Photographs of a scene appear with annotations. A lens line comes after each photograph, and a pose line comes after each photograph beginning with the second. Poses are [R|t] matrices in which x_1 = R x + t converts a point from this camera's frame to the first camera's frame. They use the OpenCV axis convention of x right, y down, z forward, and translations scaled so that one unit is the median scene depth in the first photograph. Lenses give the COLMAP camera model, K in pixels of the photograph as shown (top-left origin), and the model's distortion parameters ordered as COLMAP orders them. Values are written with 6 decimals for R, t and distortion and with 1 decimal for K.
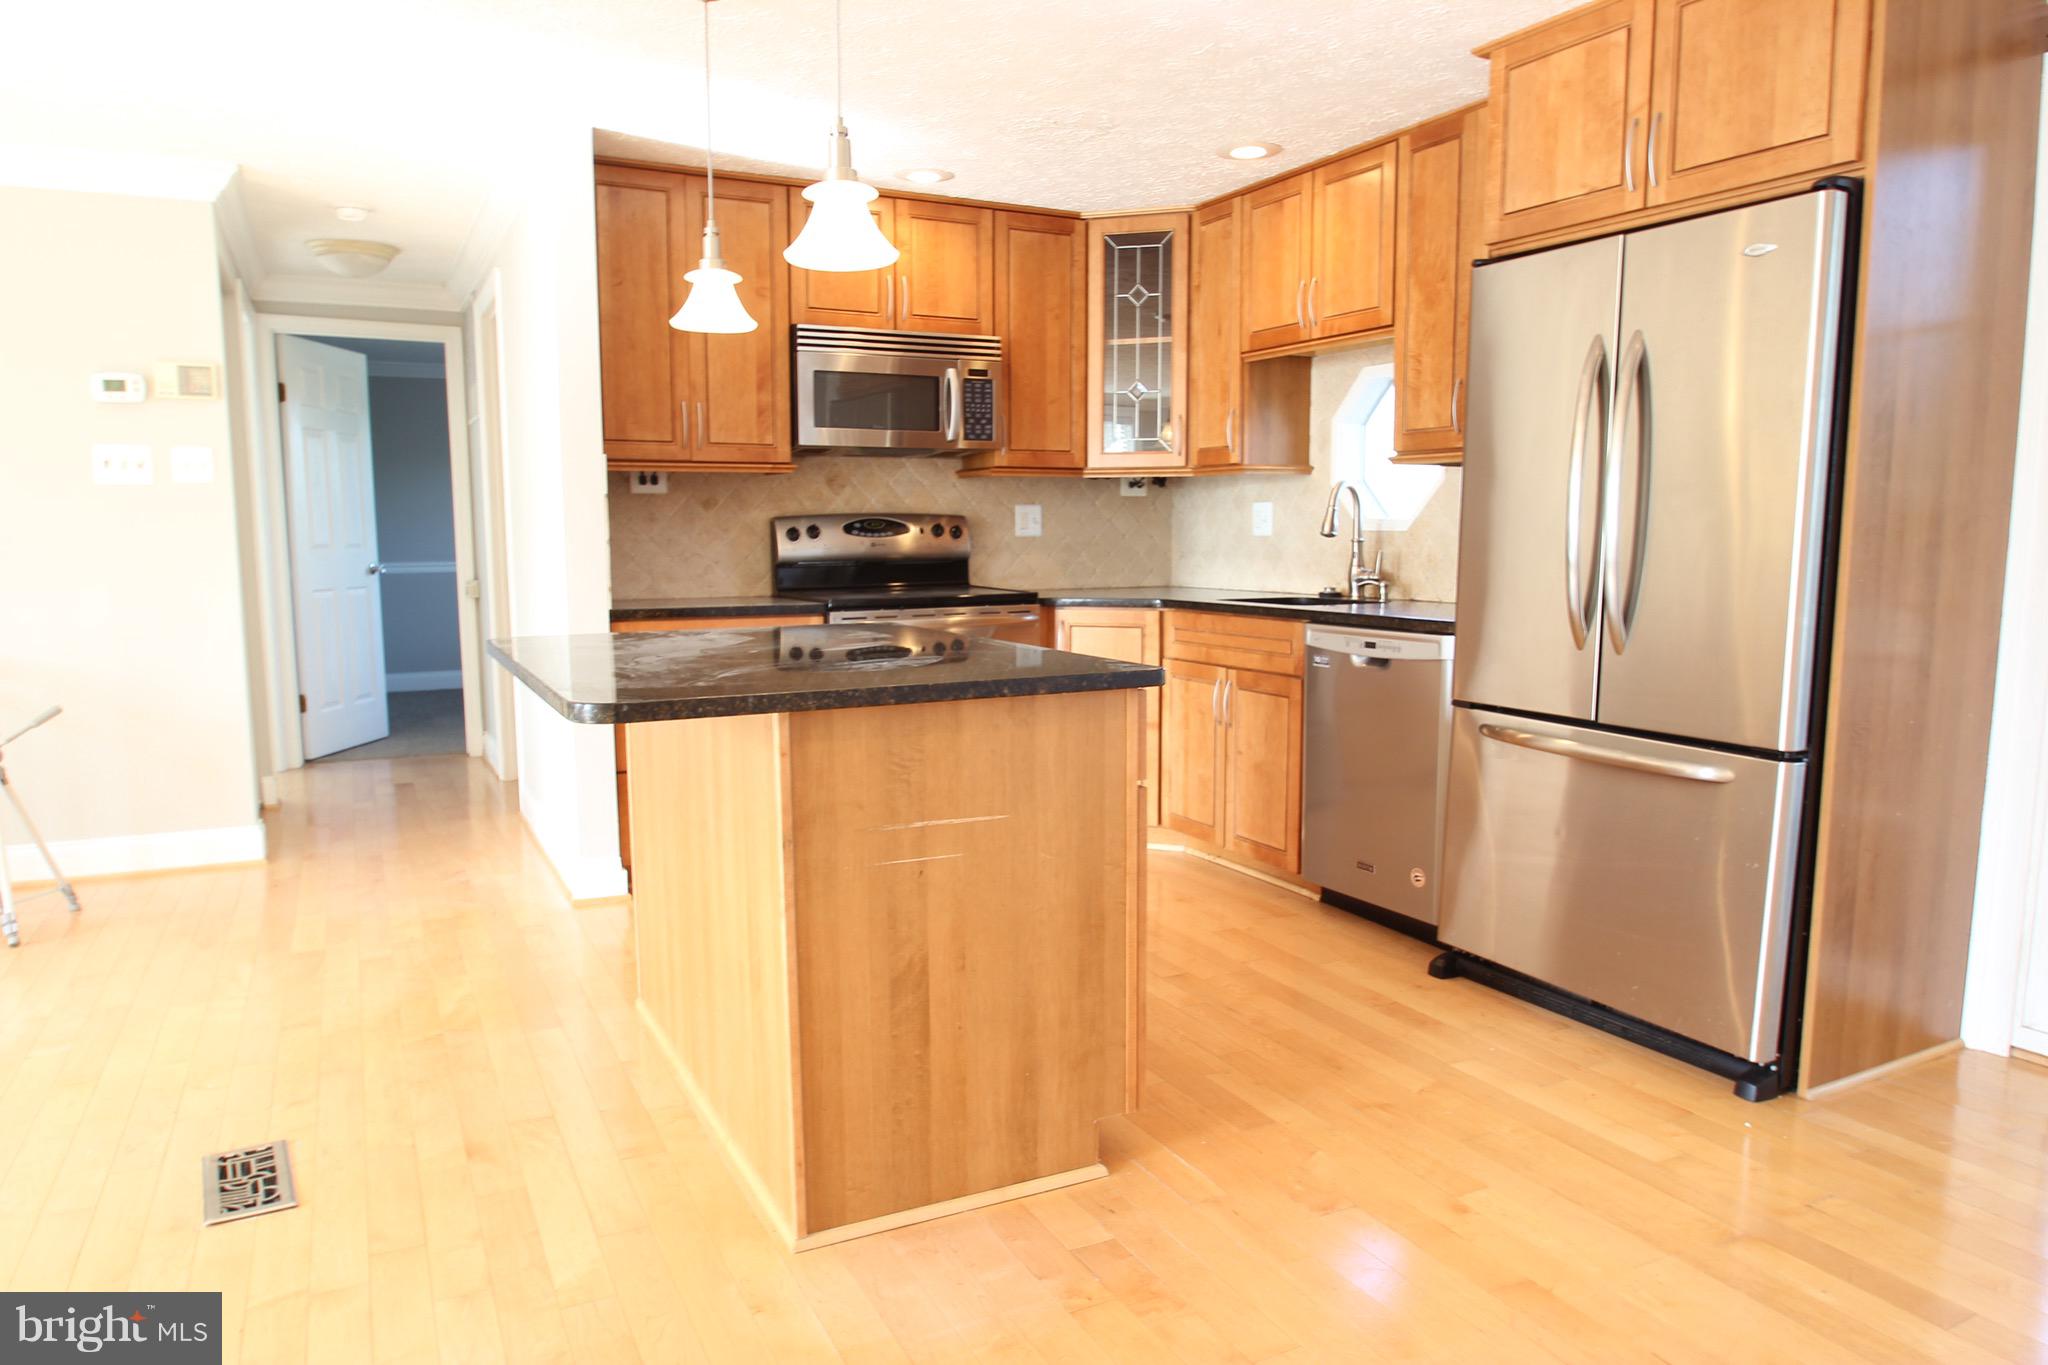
lens RADIAL K [[1335.5, 0, 1027.9], [0, 1335.5, 690.4], [0, 0, 1]] dist [-0.037062, 0.002820]
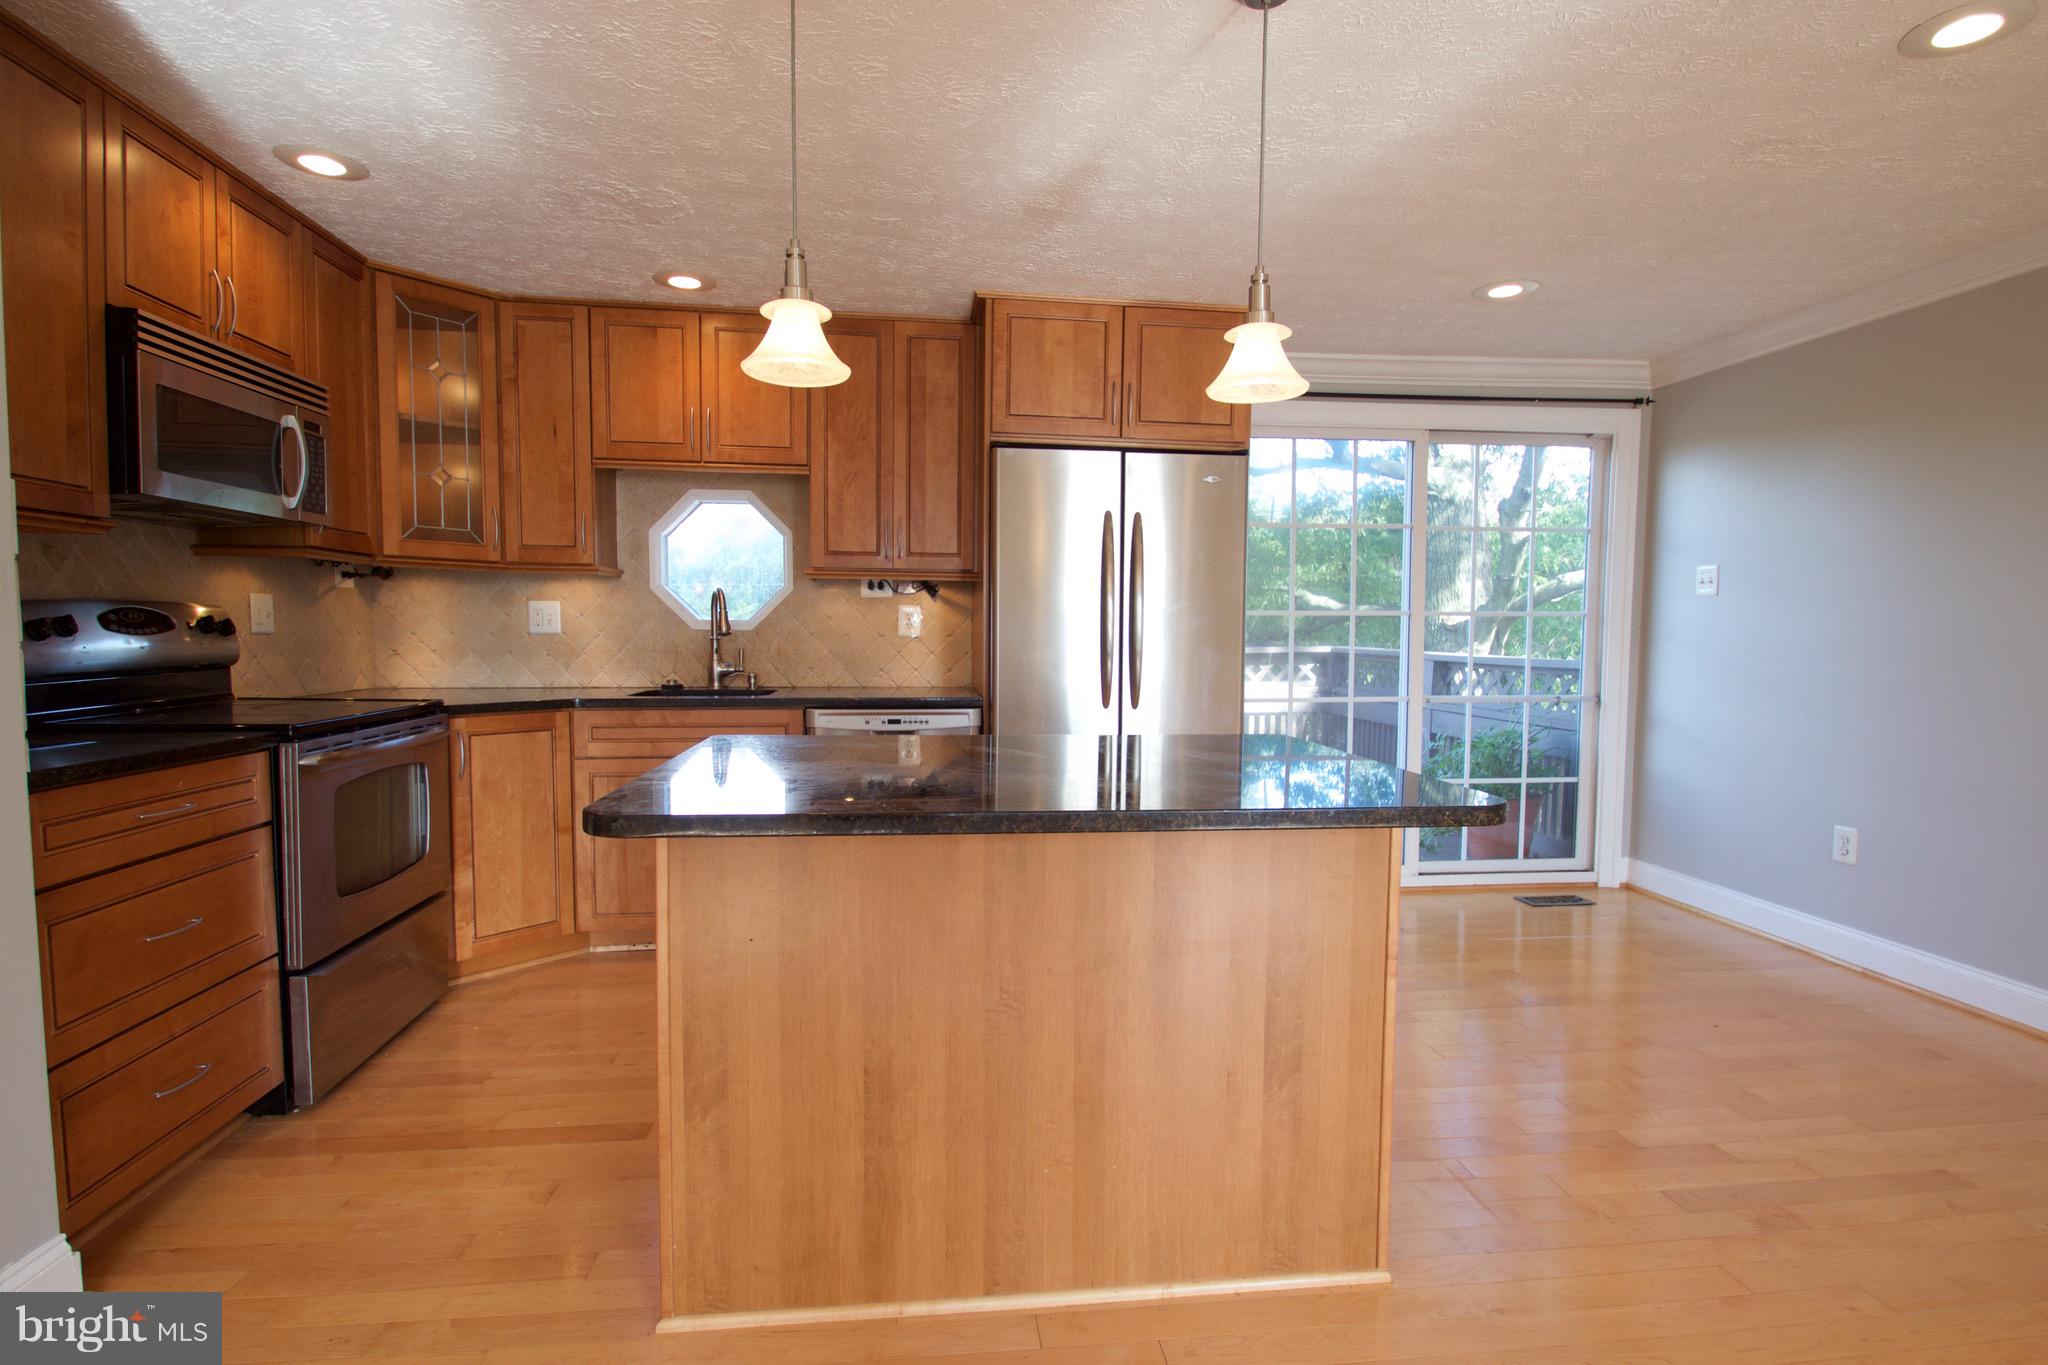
lens RADIAL K [[1029.6, 0, 1031.9], [0, 1029.6, 689.7], [0, 0, 1]] dist [-0.000934, -0.003084]
pose [[0.347341, -0.049731, 0.936419, -0.499148], [0.101612, 0.994709, 0.015137, -0.053663], [-0.932217, 0.089894, 0.350556, 0.433708]]
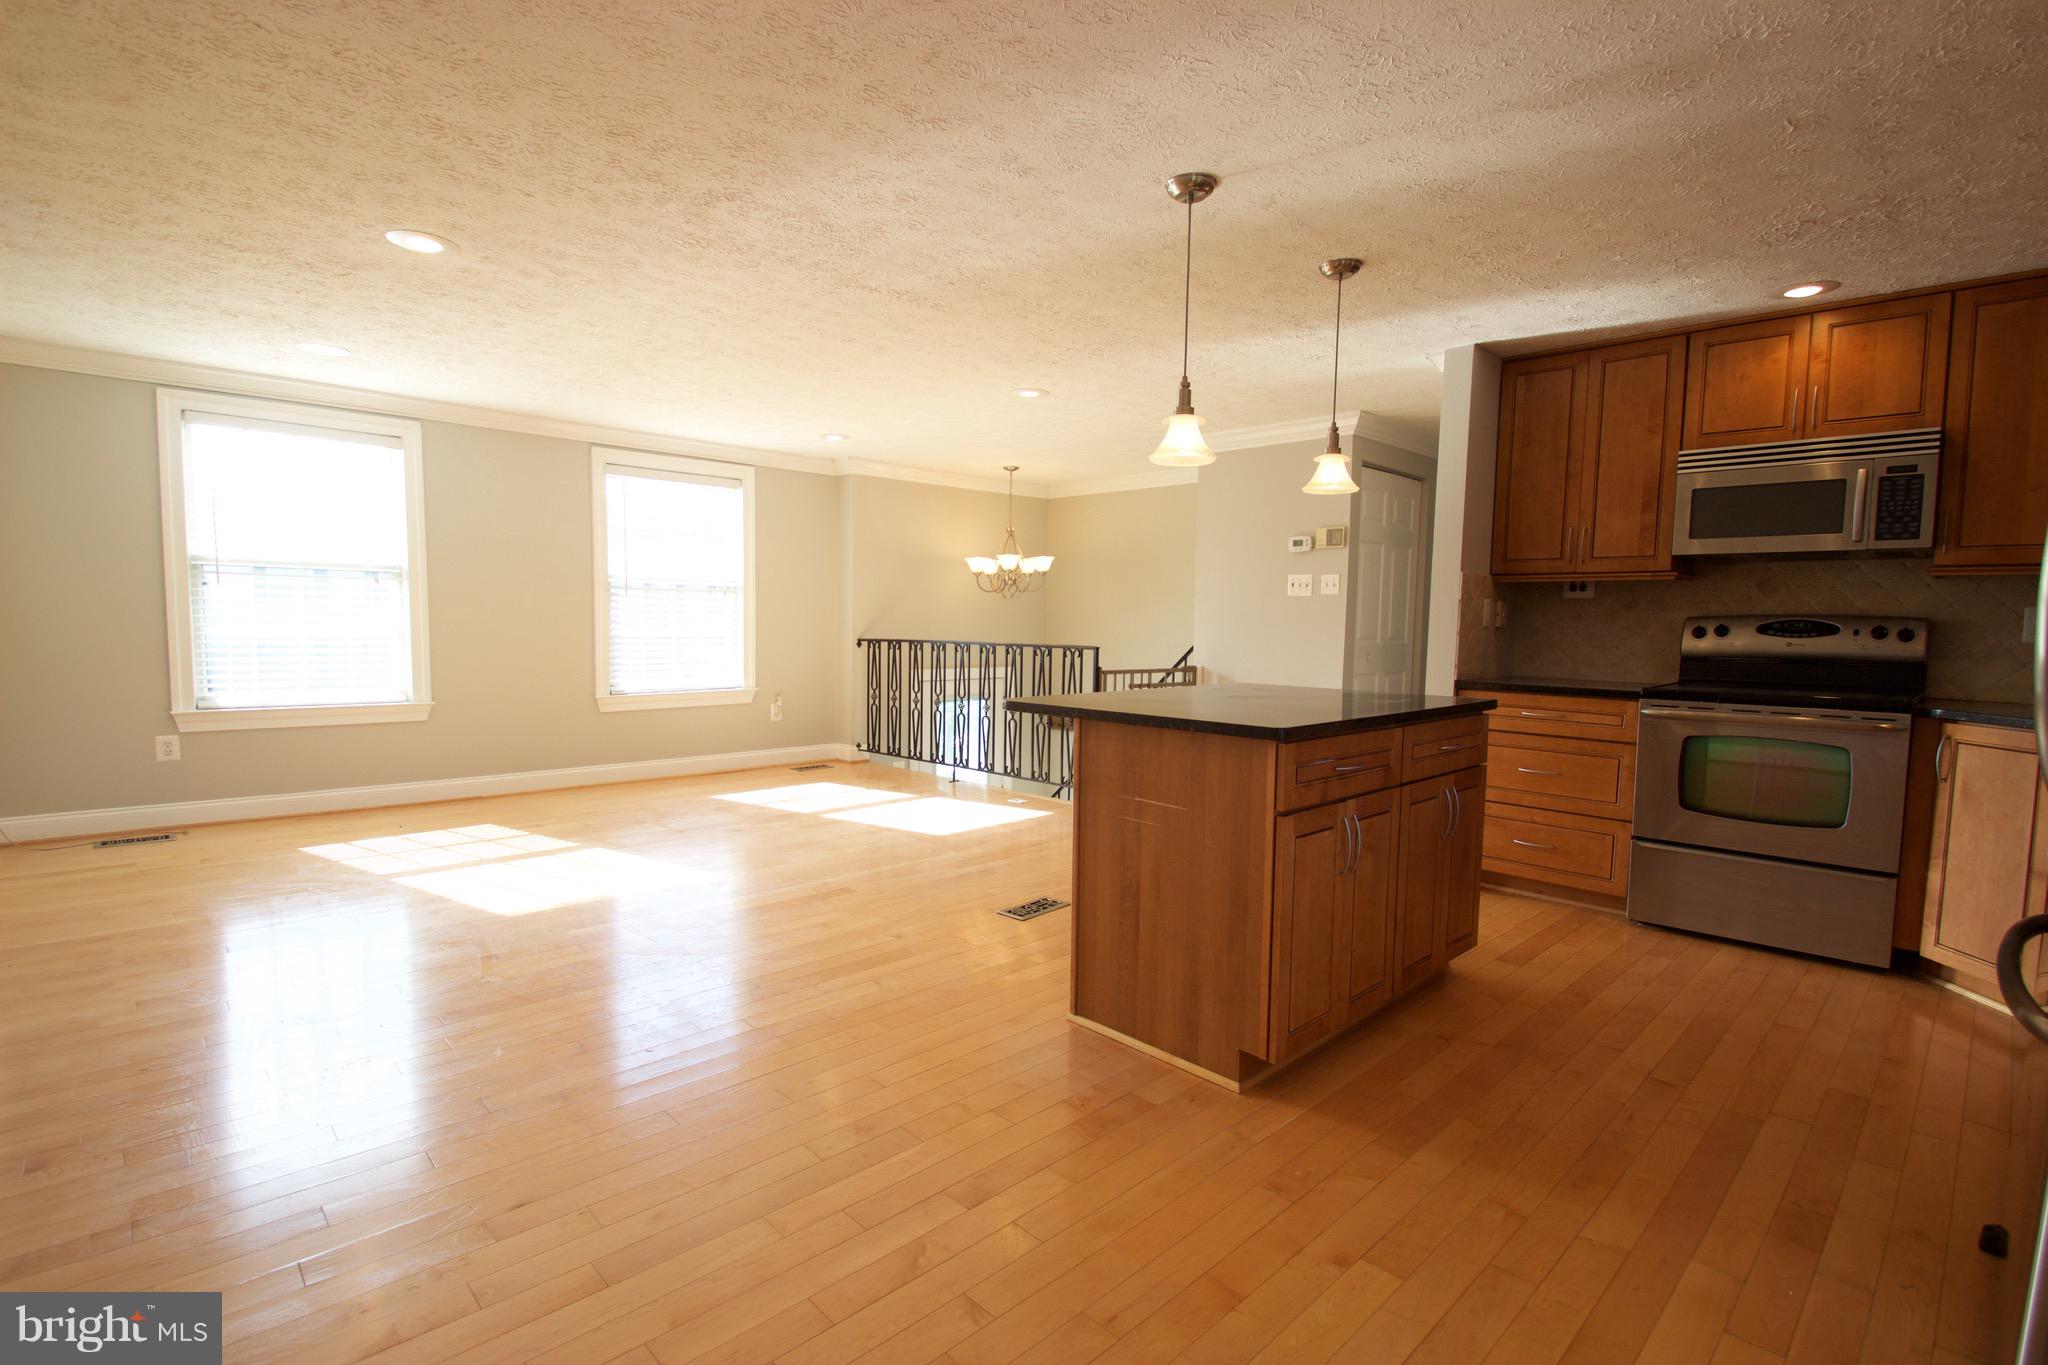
lens RADIAL K [[954.9, 0, 1036.5], [0, 954.9, 679.9], [0, 0, 1]] dist [-0.004536, -0.002304]
pose [[0.297768, 0.068922, -0.952147, 0.468258], [-0.129043, 0.991142, 0.031389, -0.031456], [0.945876, 0.113521, 0.304024, 0.236945]]
